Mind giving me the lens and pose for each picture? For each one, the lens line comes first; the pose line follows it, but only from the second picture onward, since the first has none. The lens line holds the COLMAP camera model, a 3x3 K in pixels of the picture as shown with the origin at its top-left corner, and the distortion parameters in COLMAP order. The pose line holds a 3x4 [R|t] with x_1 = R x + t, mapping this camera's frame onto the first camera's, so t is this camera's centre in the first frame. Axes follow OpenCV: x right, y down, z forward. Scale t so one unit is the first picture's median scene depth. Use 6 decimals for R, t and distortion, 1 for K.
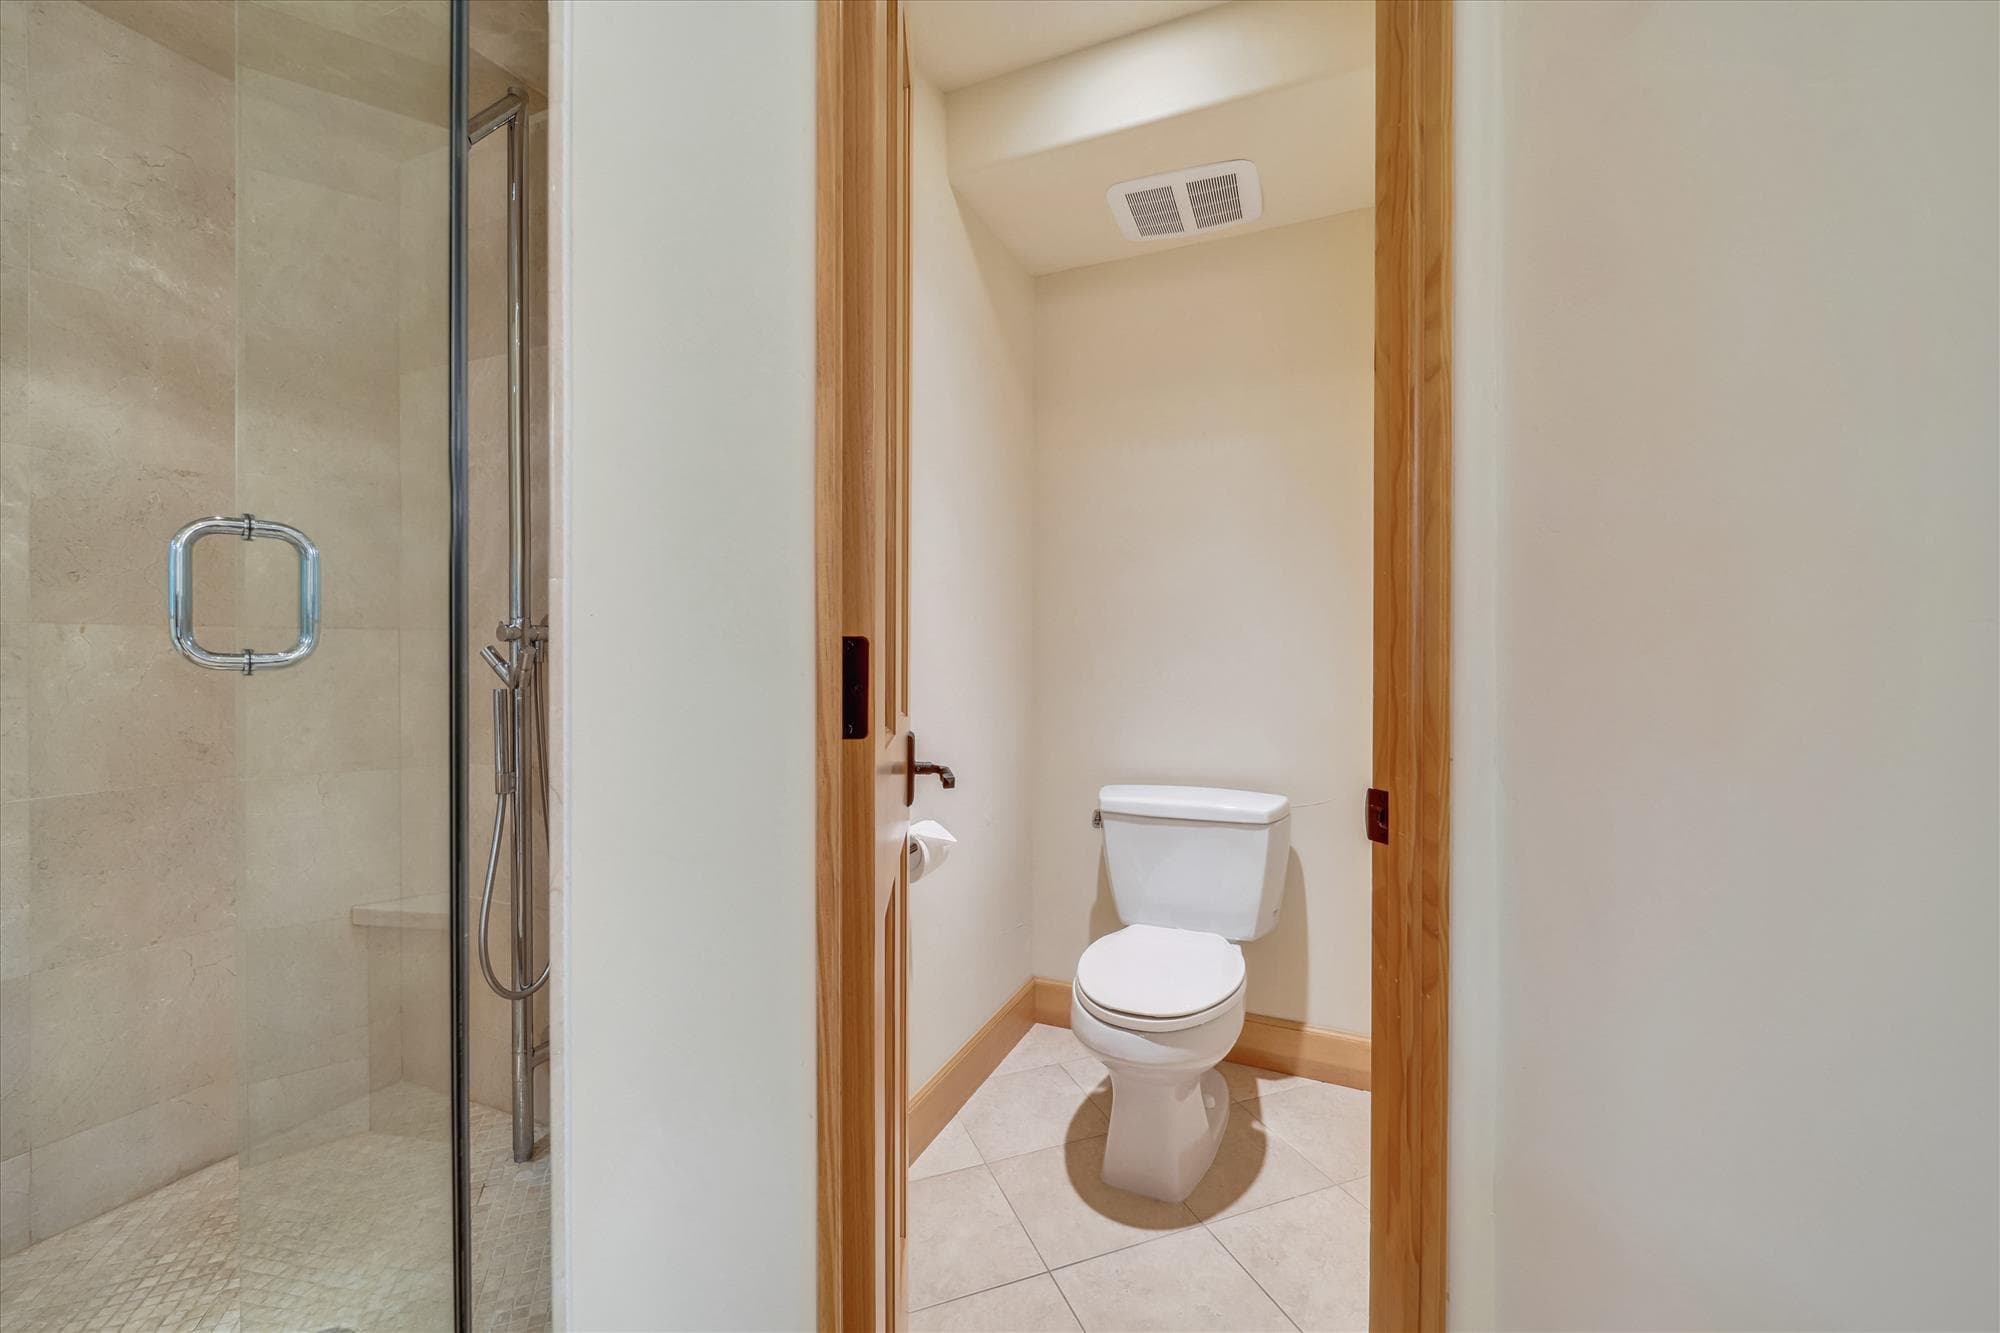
lens RADIAL K [[811.0, 0, 1003.6], [0, 811.0, 662.2], [0, 0, 1]] dist [0.000803, -0.003409]
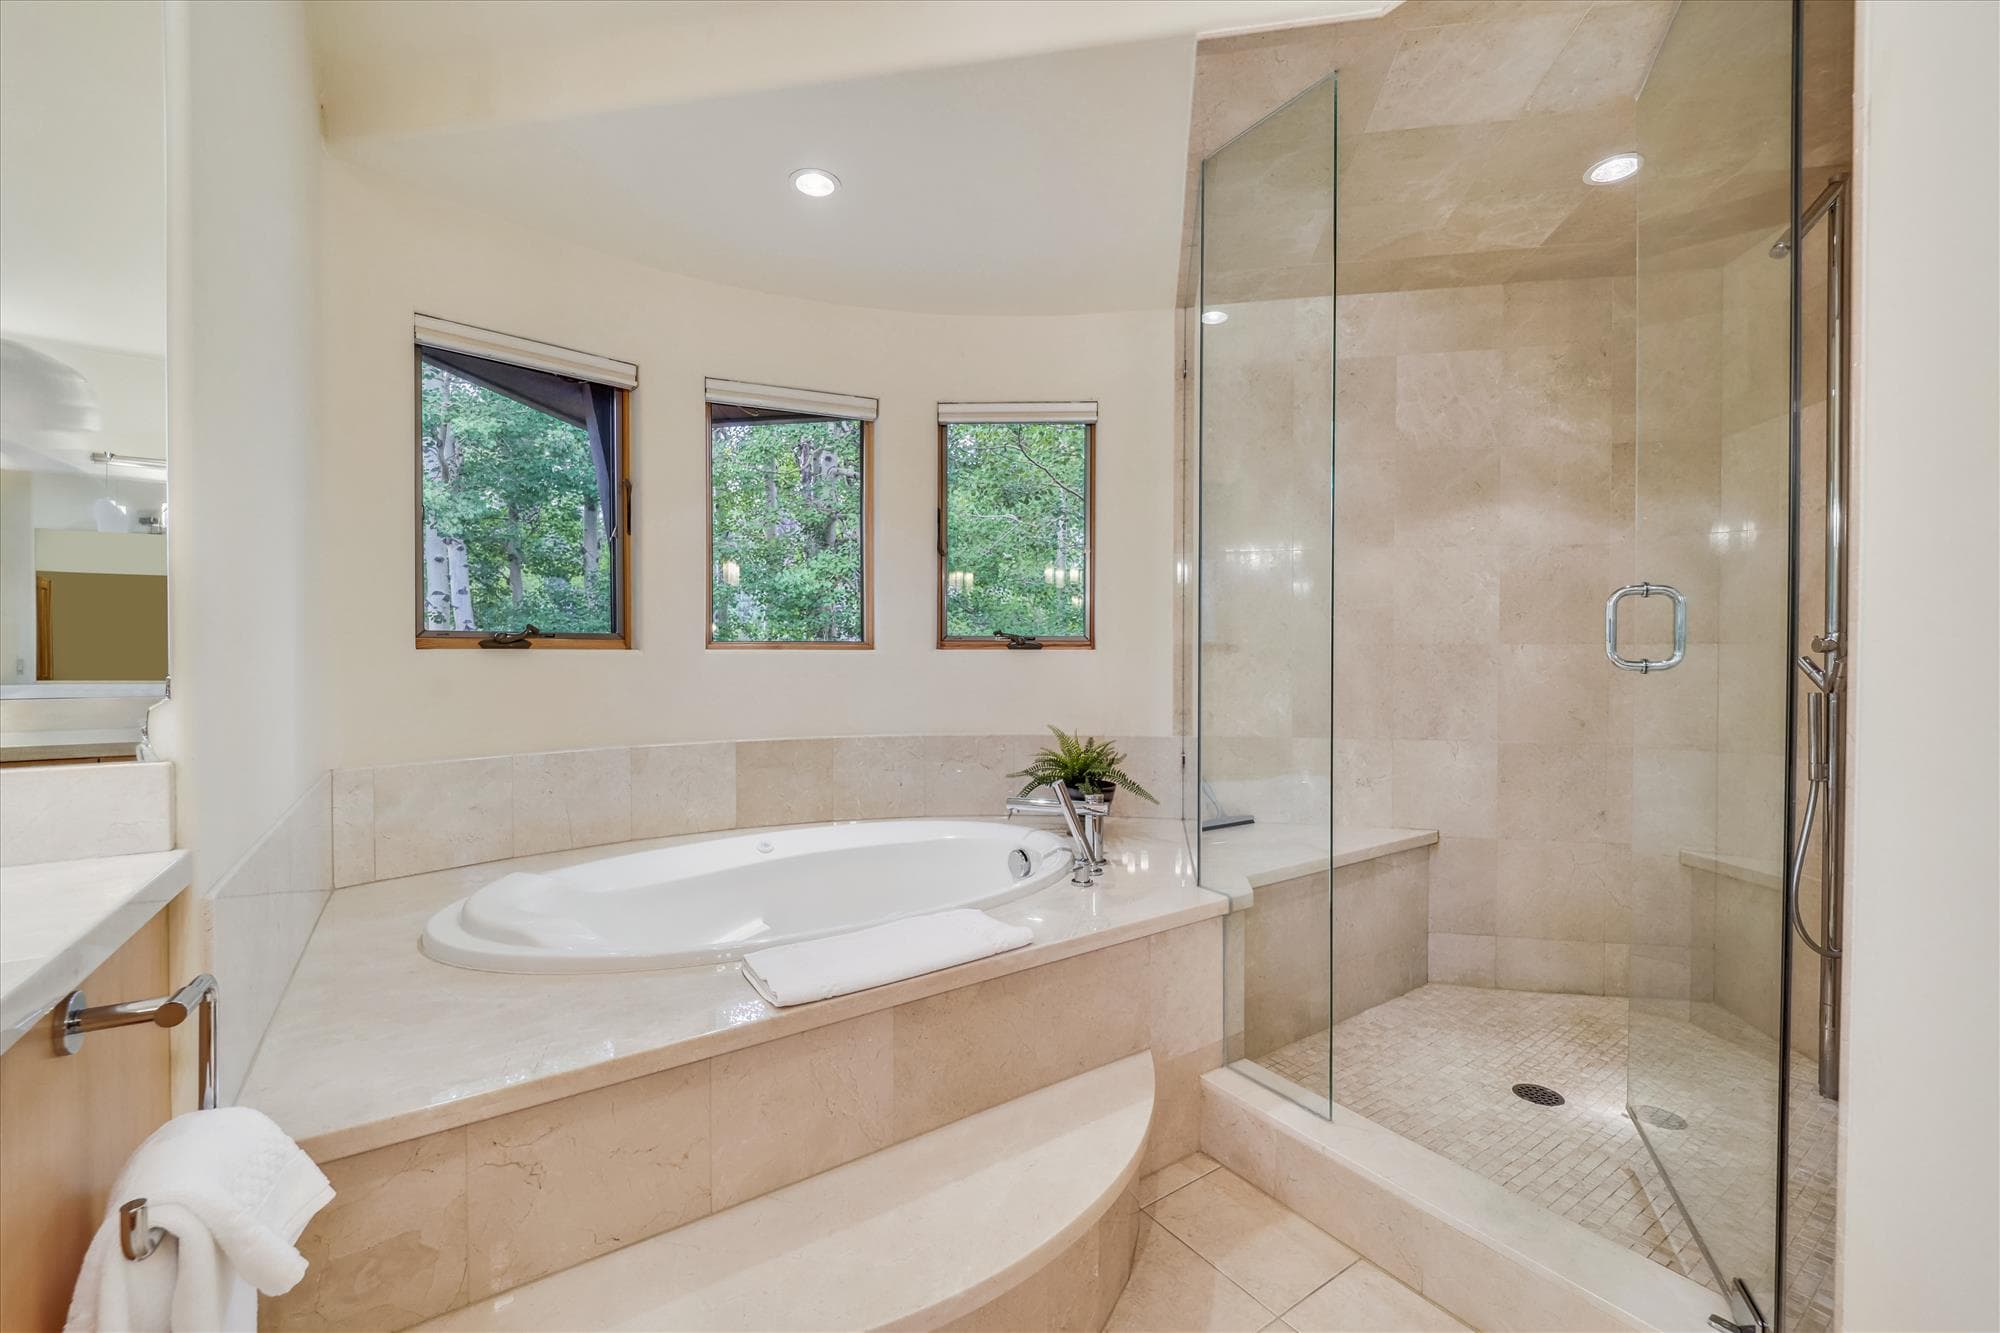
lens RADIAL K [[811.0, 0, 1003.6], [0, 811.0, 662.2], [0, 0, 1]] dist [0.000803, -0.003409]
pose [[0.229866, 0.005011, -0.973209, 0.265194], [-0.017196, 0.999852, 0.001086, 0.007875], [0.973070, 0.016486, 0.229918, -0.439963]]
